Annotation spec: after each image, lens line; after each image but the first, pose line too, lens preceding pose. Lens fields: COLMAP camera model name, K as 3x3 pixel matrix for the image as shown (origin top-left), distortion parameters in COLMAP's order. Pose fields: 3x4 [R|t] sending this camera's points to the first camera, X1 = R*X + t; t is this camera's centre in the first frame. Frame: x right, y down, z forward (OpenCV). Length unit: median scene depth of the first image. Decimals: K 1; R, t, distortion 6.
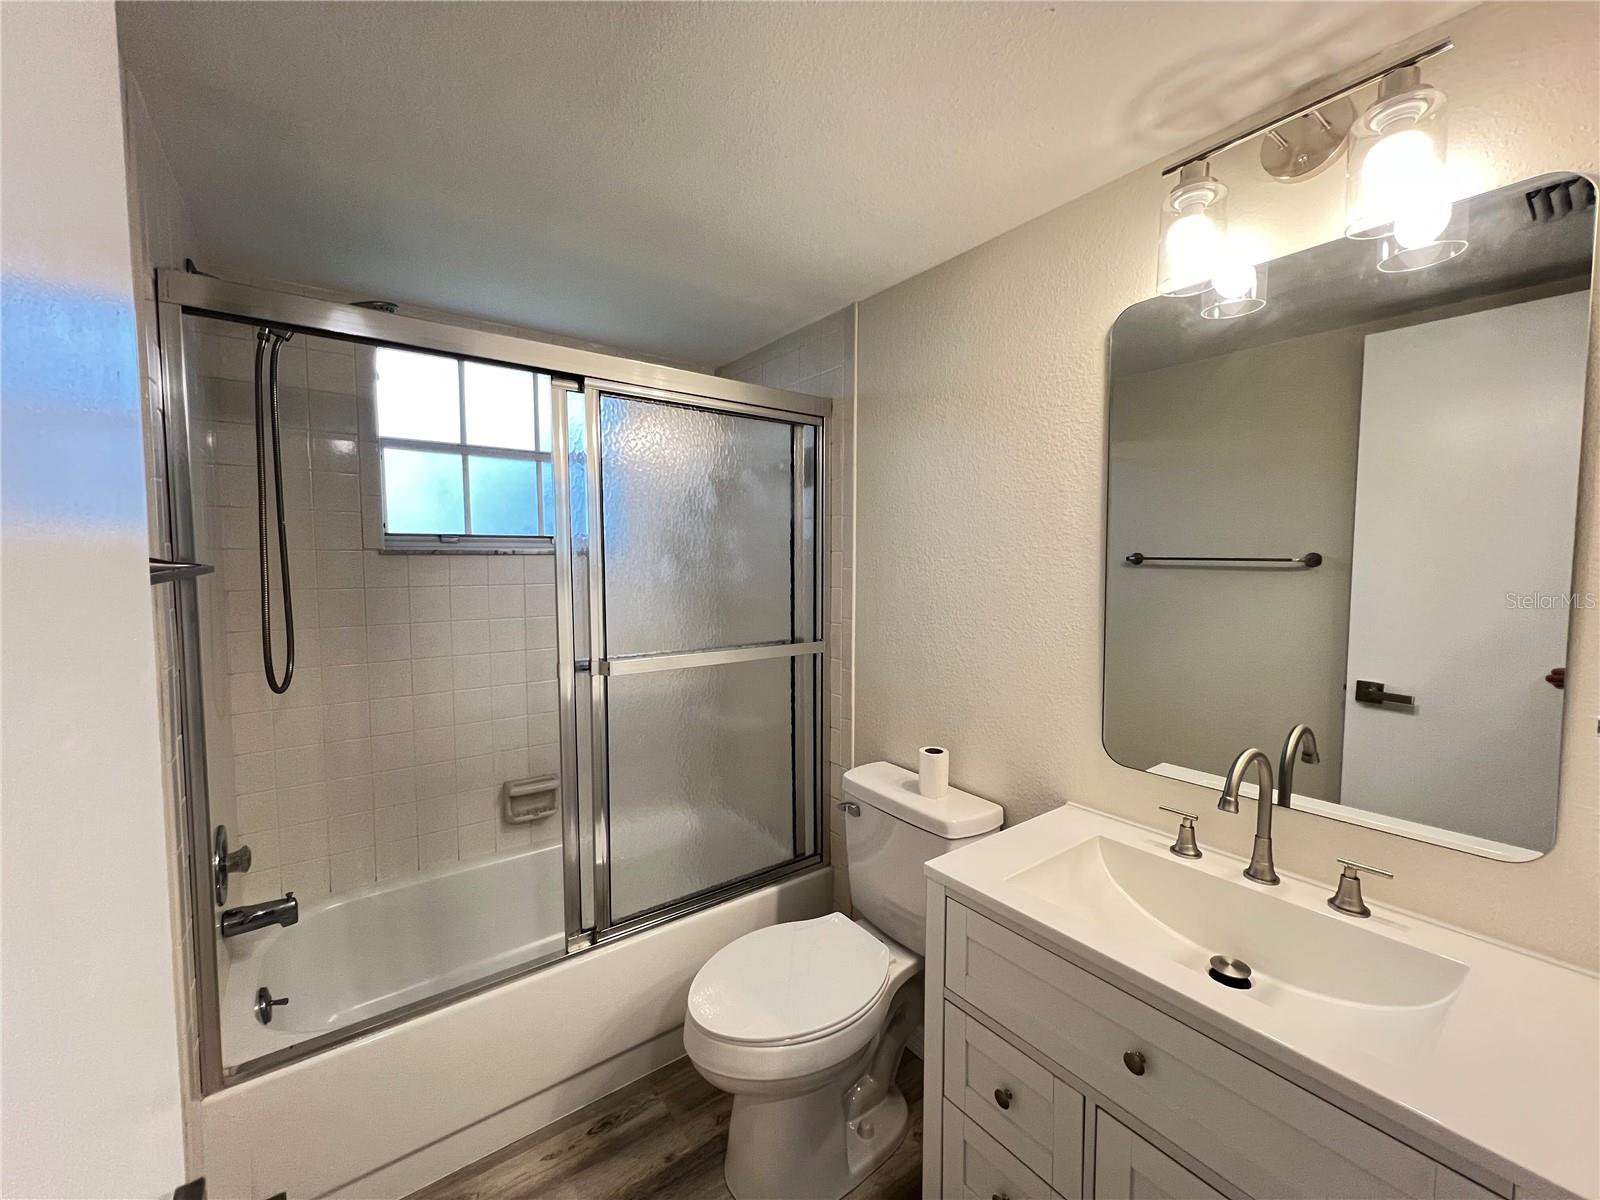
lens RADIAL K [[643.2, 0, 800.4], [0, 643.2, 598.0], [0, 0, 1]] dist [-0.001061, 0.001099]
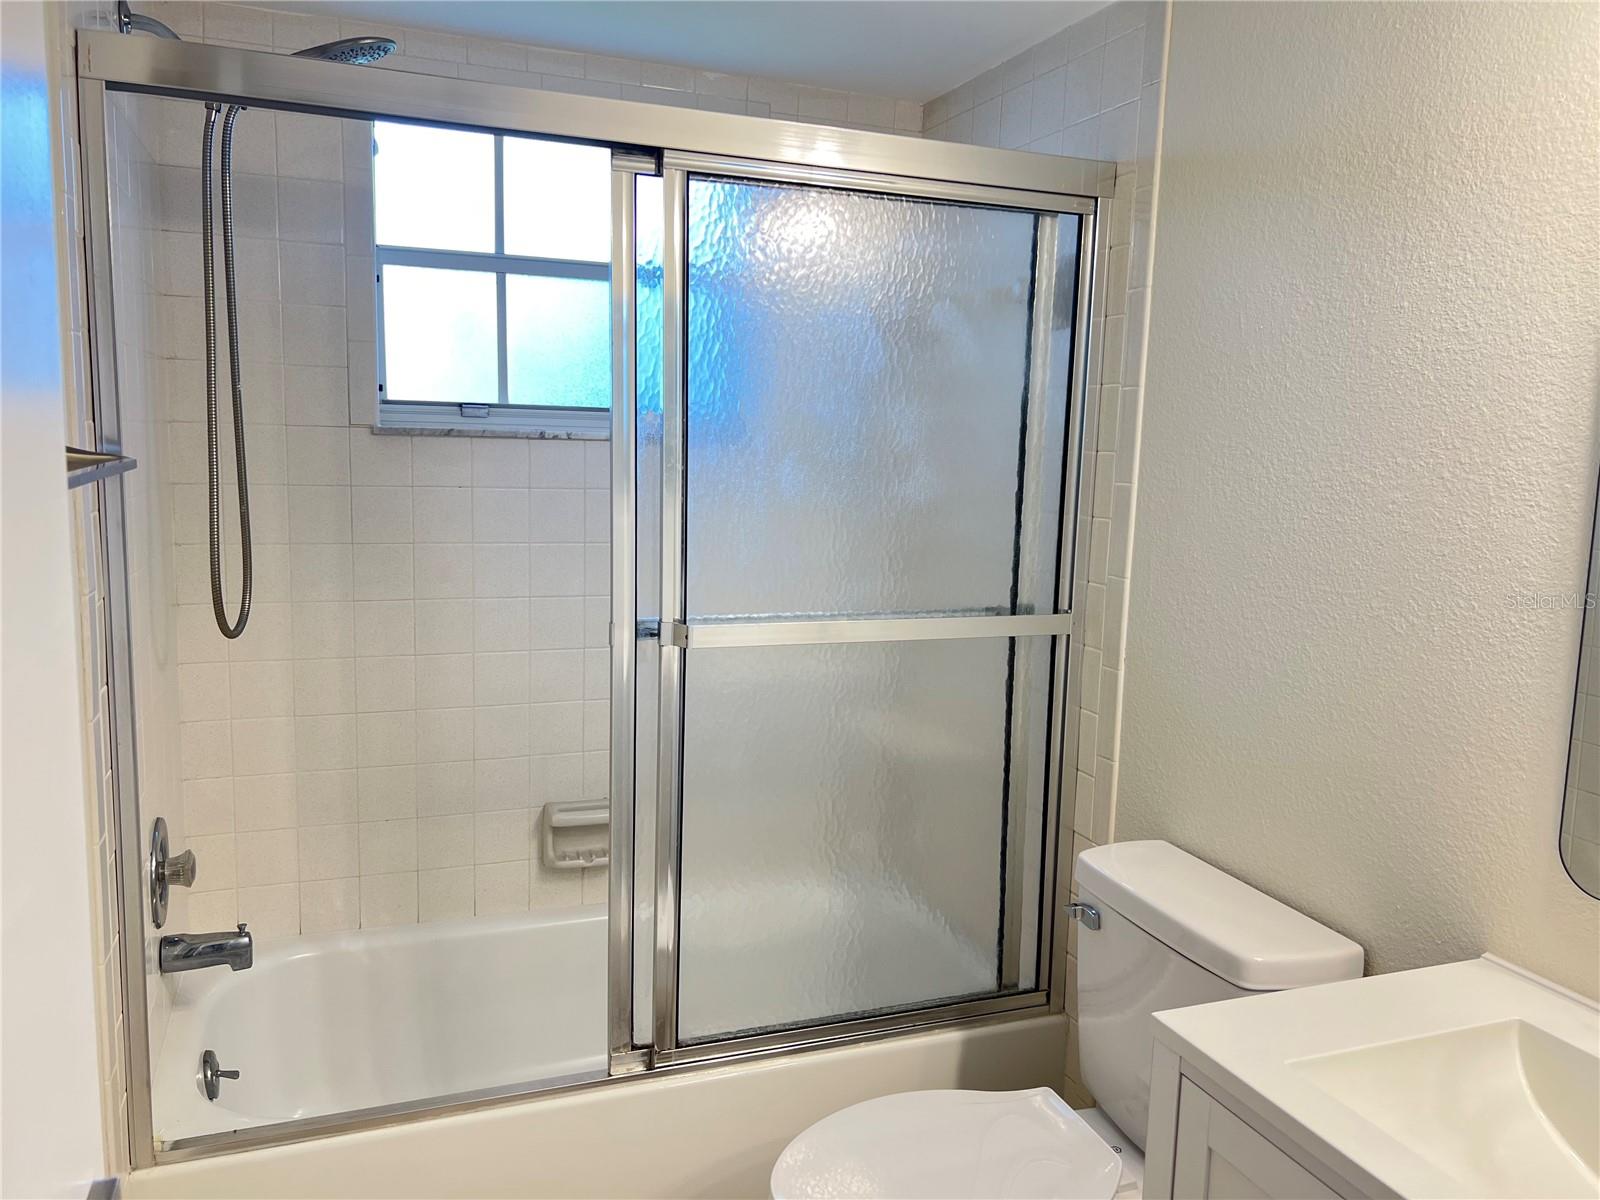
lens RADIAL K [[1215.7, 0, 801.8], [0, 1215.7, 600.3], [0, 0, 1]] dist [0.032640, -0.033449]
pose [[0.961234, 0.063826, -0.268246, 0.108013], [-0.044180, 0.995923, 0.078654, -0.019075], [0.272173, -0.063754, 0.960134, -0.074680]]
